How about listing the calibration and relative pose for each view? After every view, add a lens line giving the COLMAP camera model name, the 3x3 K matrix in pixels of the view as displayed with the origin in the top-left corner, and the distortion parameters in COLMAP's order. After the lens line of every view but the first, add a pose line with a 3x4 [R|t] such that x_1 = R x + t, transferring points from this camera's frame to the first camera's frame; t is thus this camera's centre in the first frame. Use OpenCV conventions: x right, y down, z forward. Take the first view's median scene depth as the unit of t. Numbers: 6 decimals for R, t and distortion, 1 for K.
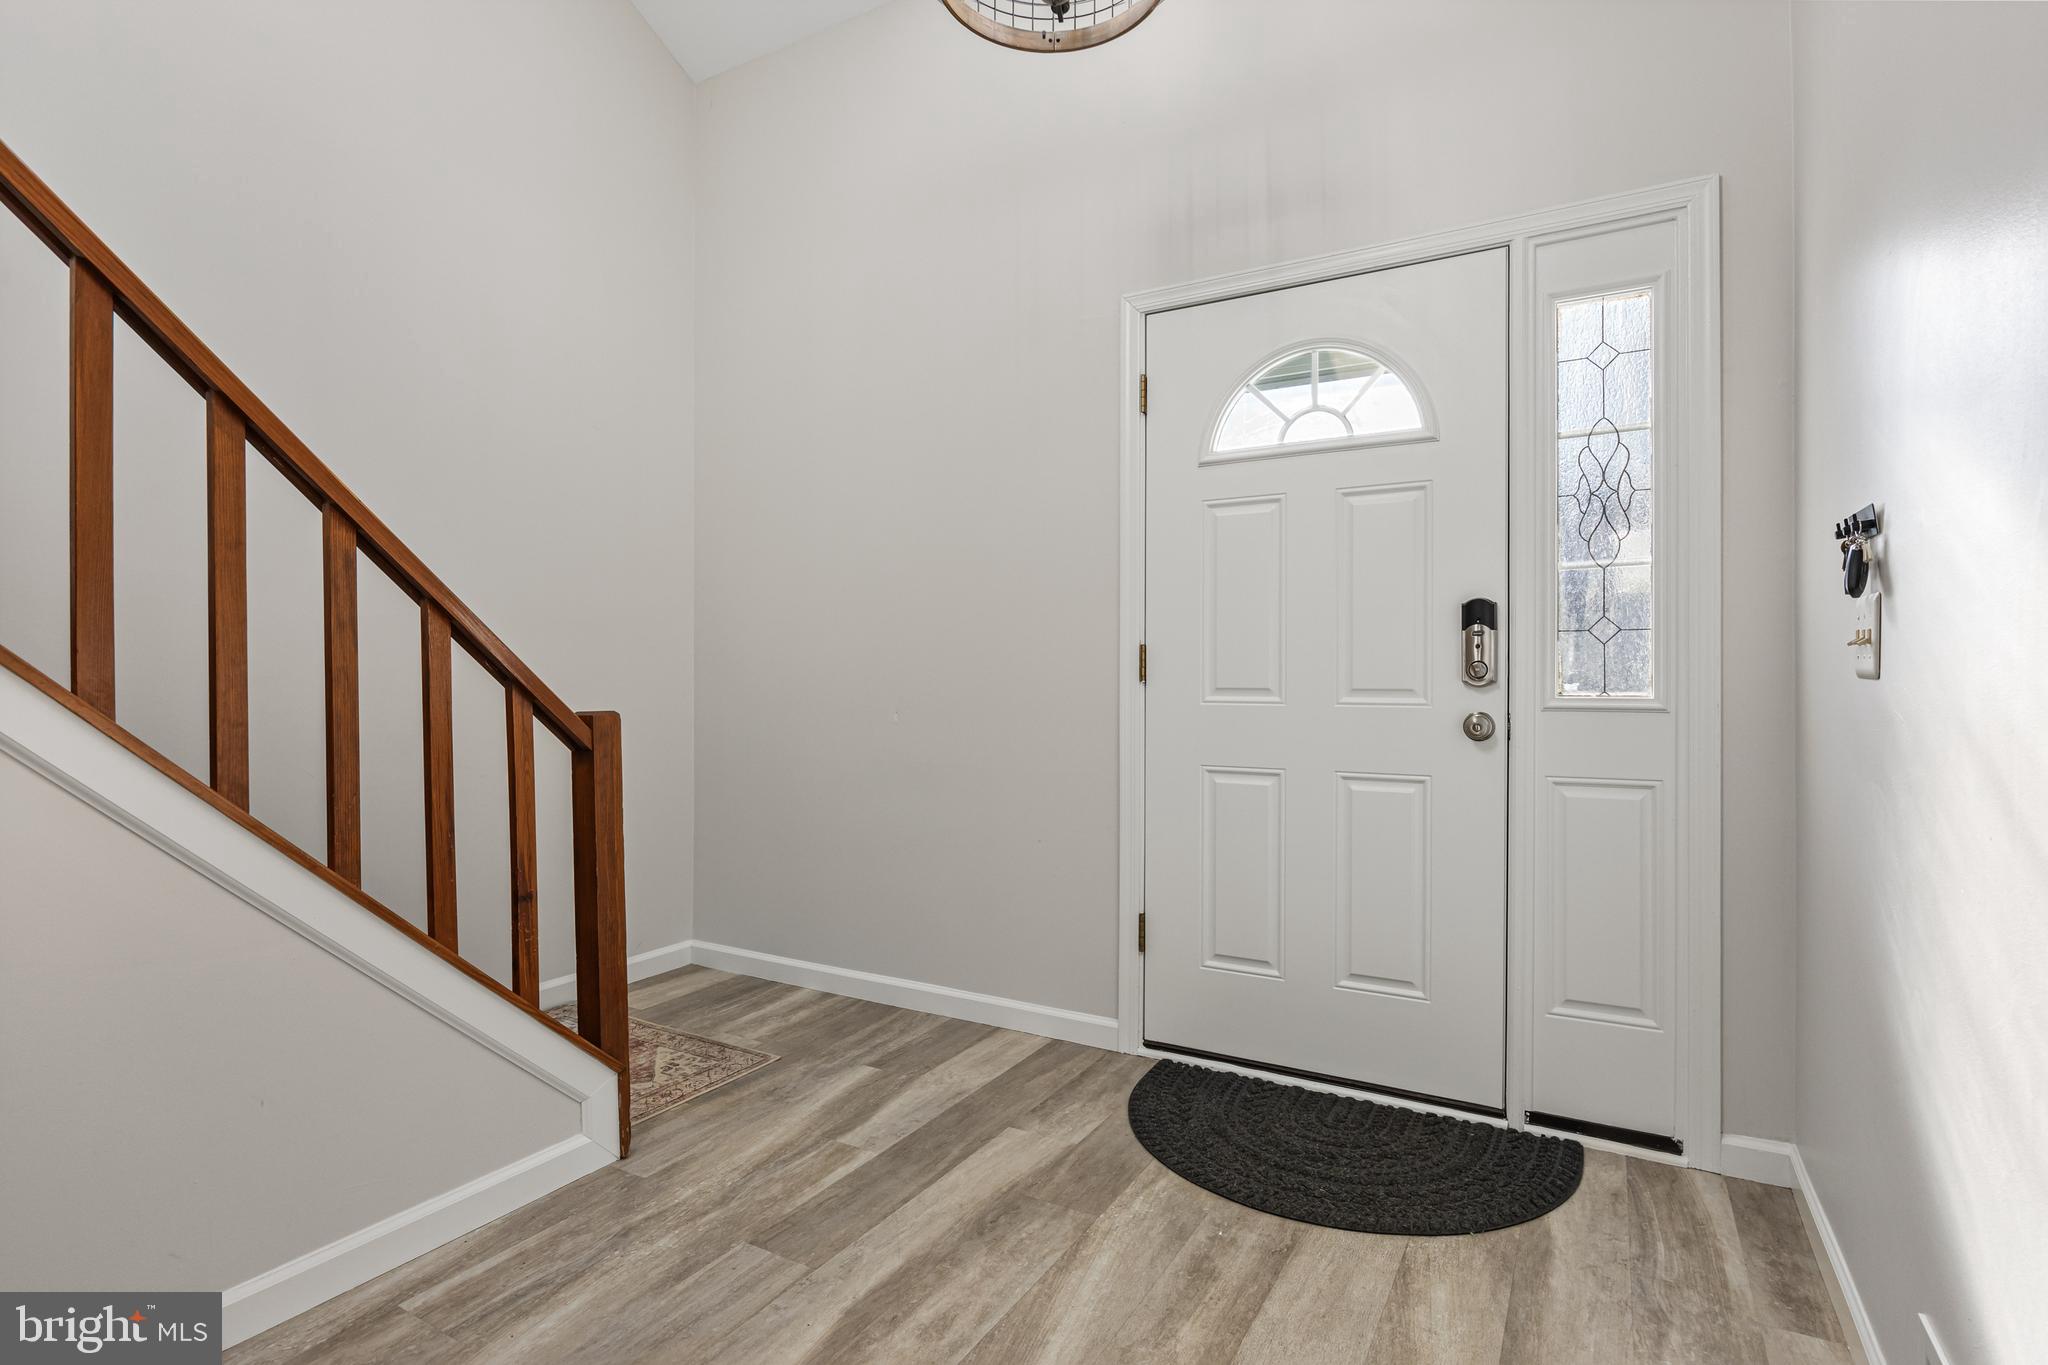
lens RADIAL K [[992.5, 0, 1025.1], [0, 992.5, 685.6], [0, 0, 1]] dist [0.000027, 0.000223]
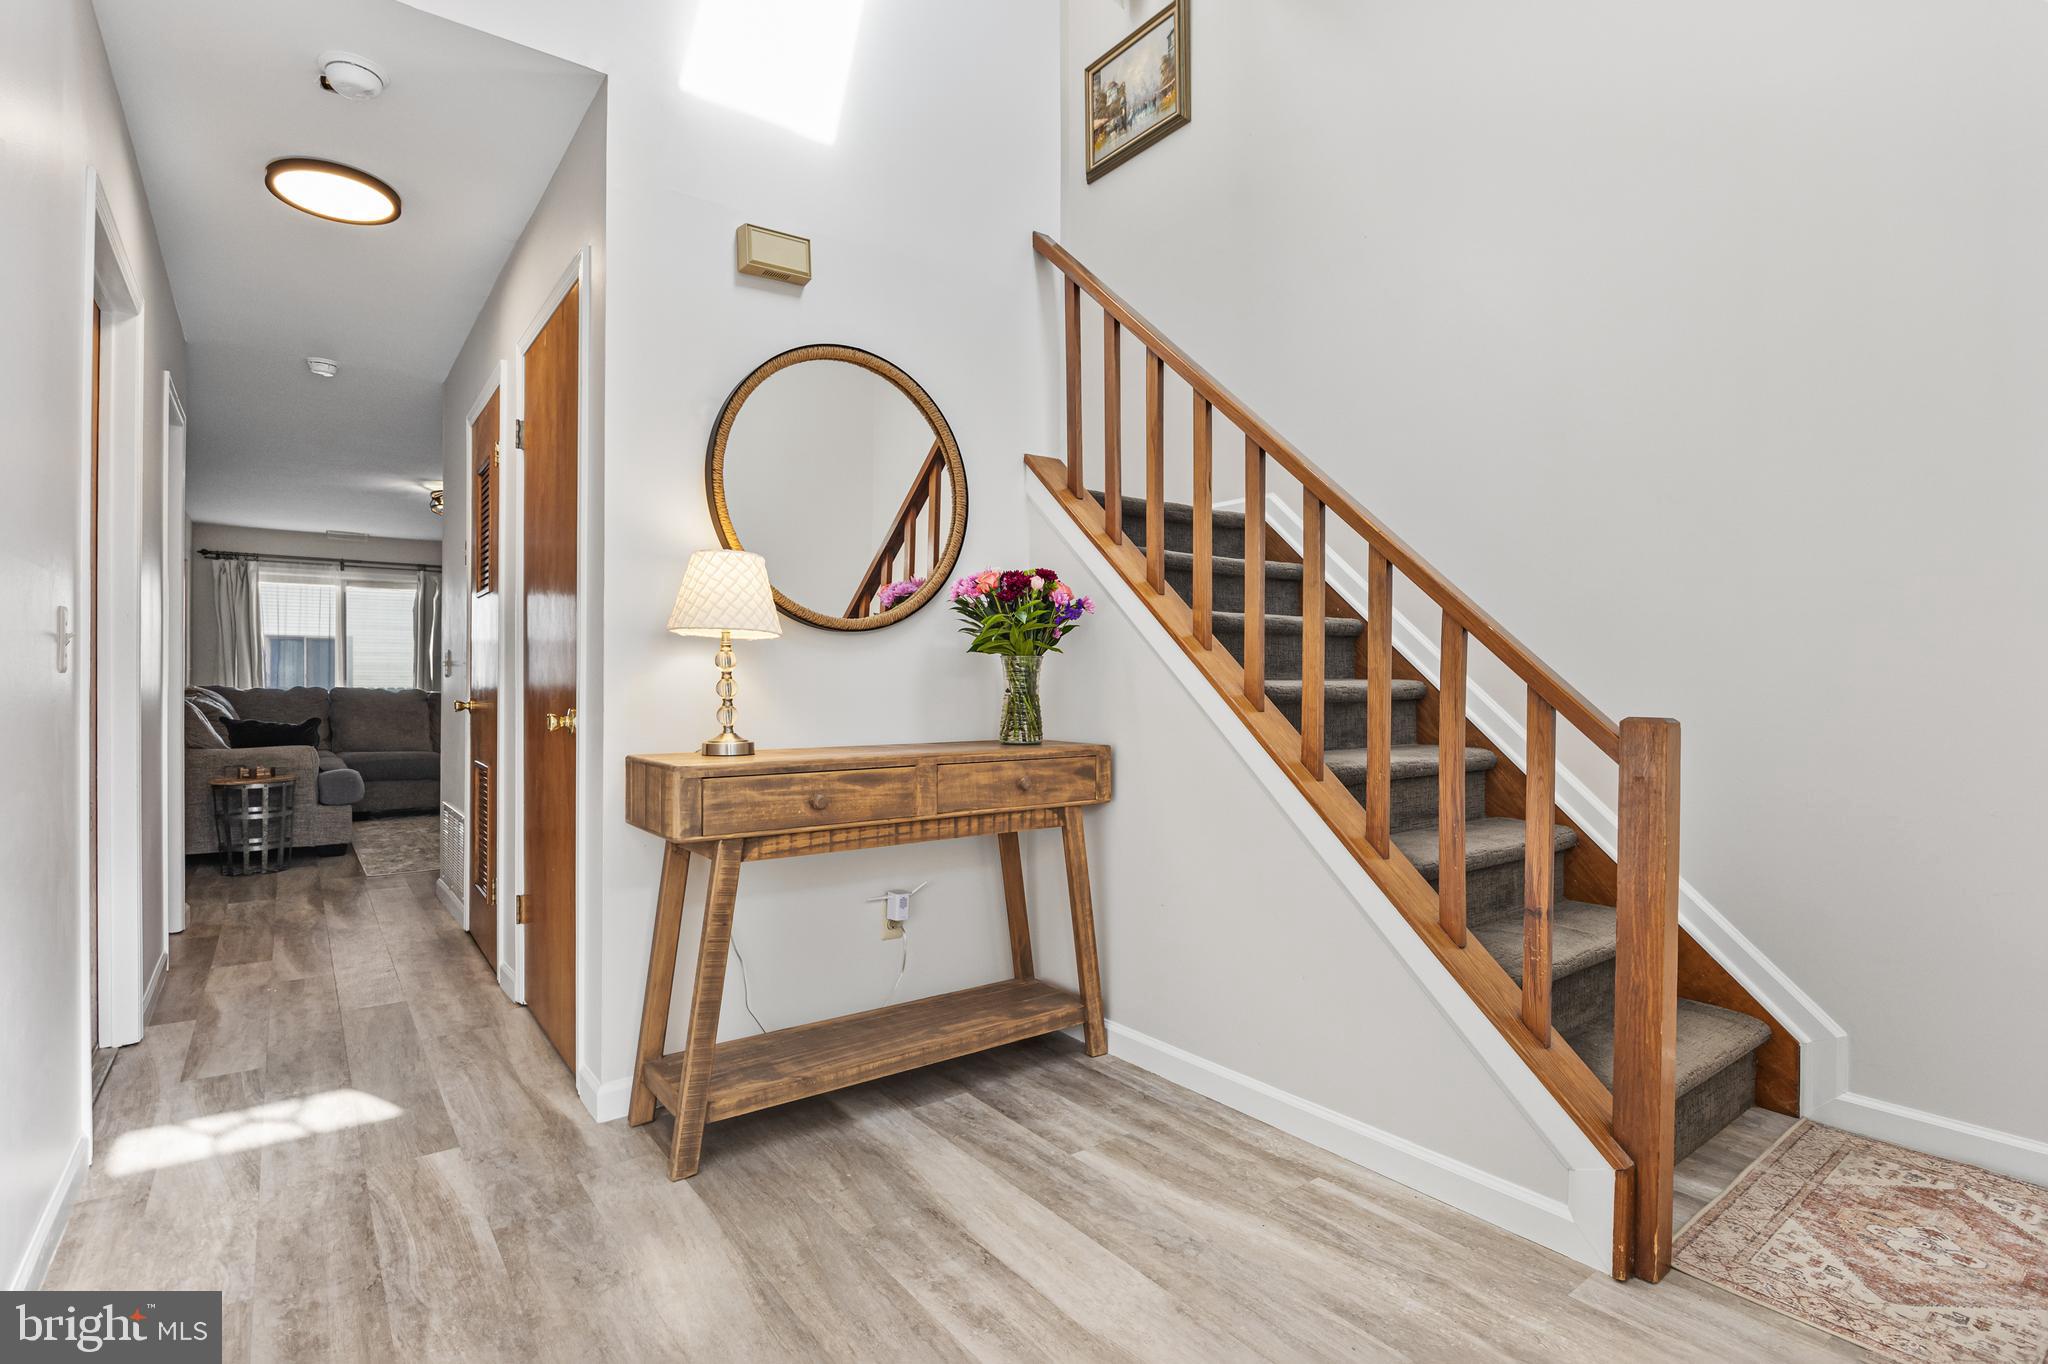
lens RADIAL K [[992.5, 0, 1025.5], [0, 992.5, 686.7], [0, 0, 1]] dist [0.000027, 0.000223]
pose [[-0.382250, 0.004991, -0.924046, 0.598386], [-0.001415, 0.999981, 0.005986, -0.003904], [0.924058, 0.003595, -0.382235, 1.015123]]
